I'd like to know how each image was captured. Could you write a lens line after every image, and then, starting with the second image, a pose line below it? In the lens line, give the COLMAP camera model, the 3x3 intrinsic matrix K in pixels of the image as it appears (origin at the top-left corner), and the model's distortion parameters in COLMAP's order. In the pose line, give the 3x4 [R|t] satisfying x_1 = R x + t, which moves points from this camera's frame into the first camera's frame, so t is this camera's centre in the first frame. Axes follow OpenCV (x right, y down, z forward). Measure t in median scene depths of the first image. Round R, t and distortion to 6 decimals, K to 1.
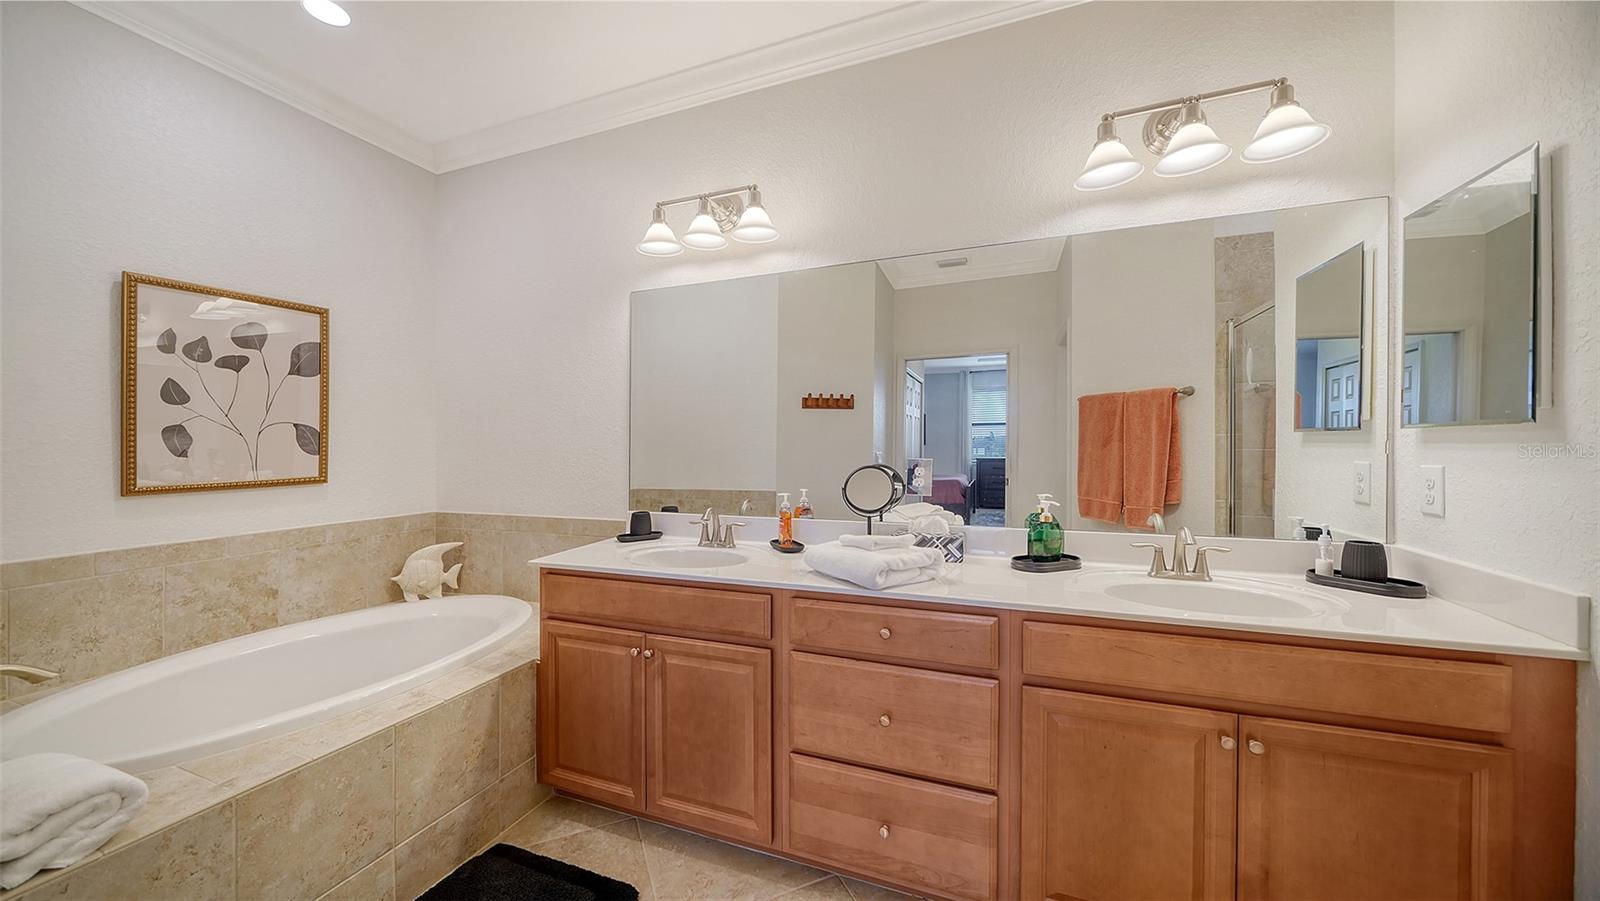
lens RADIAL K [[564.0, 0, 794.1], [0, 564.0, 451.2], [0, 0, 1]] dist [-0.002494, -0.000526]
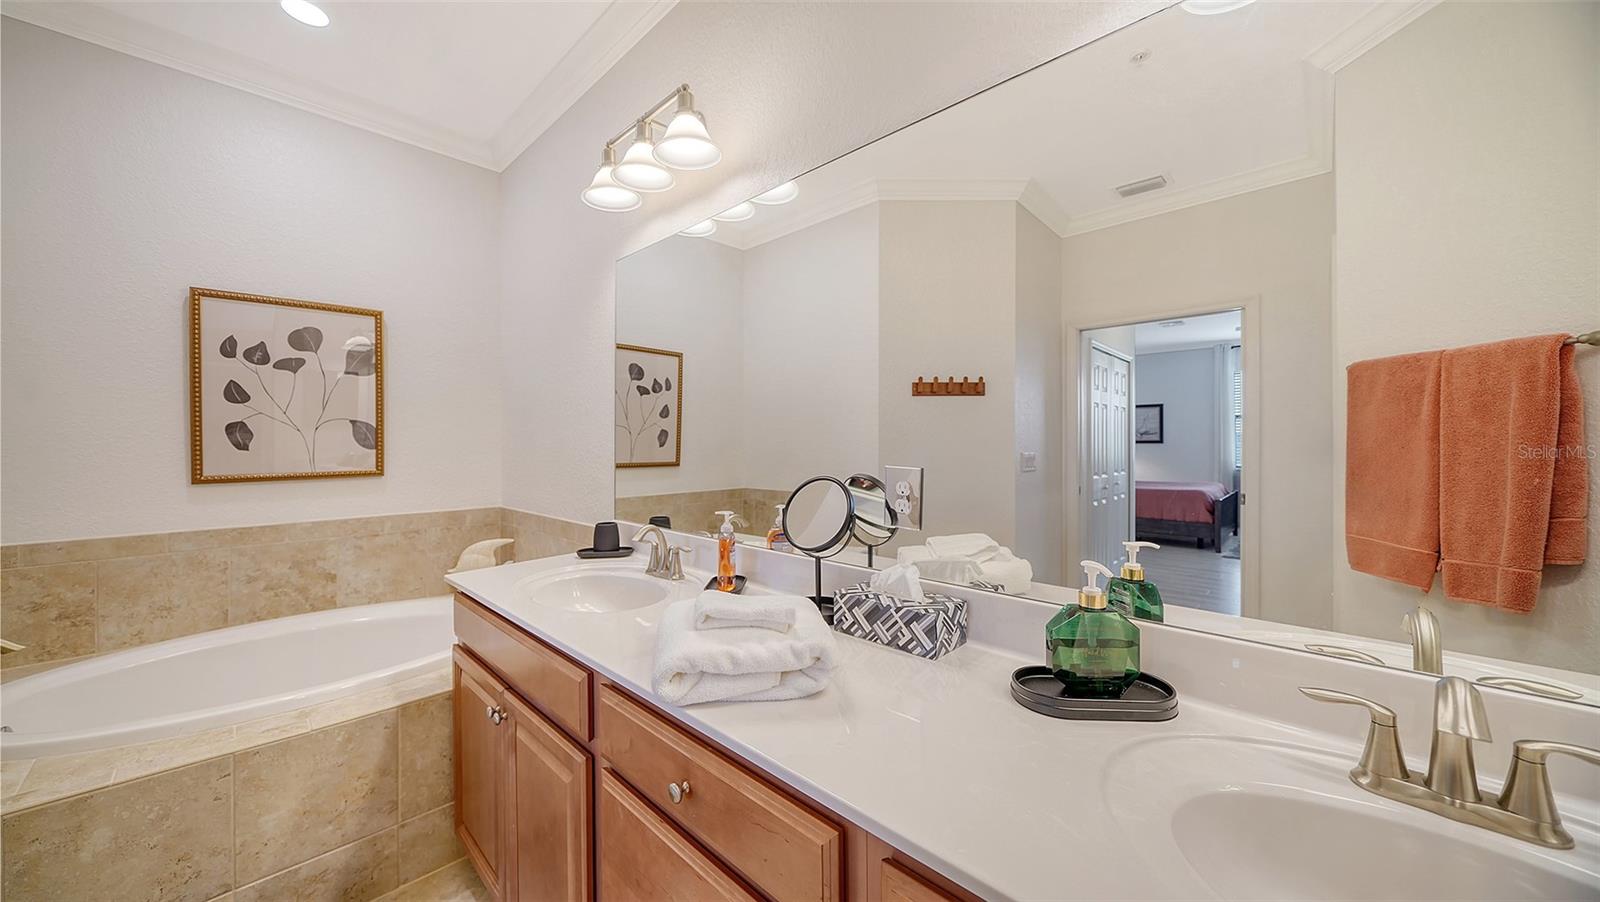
lens RADIAL K [[562.2, 0, 800.1], [0, 562.2, 439.8], [0, 0, 1]] dist [-0.002438, -0.000691]
pose [[0.919600, 0.004499, -0.392830, 0.343353], [-0.009737, 0.999888, -0.011342, -0.008096], [0.392736, 0.014255, 0.919541, 0.387747]]
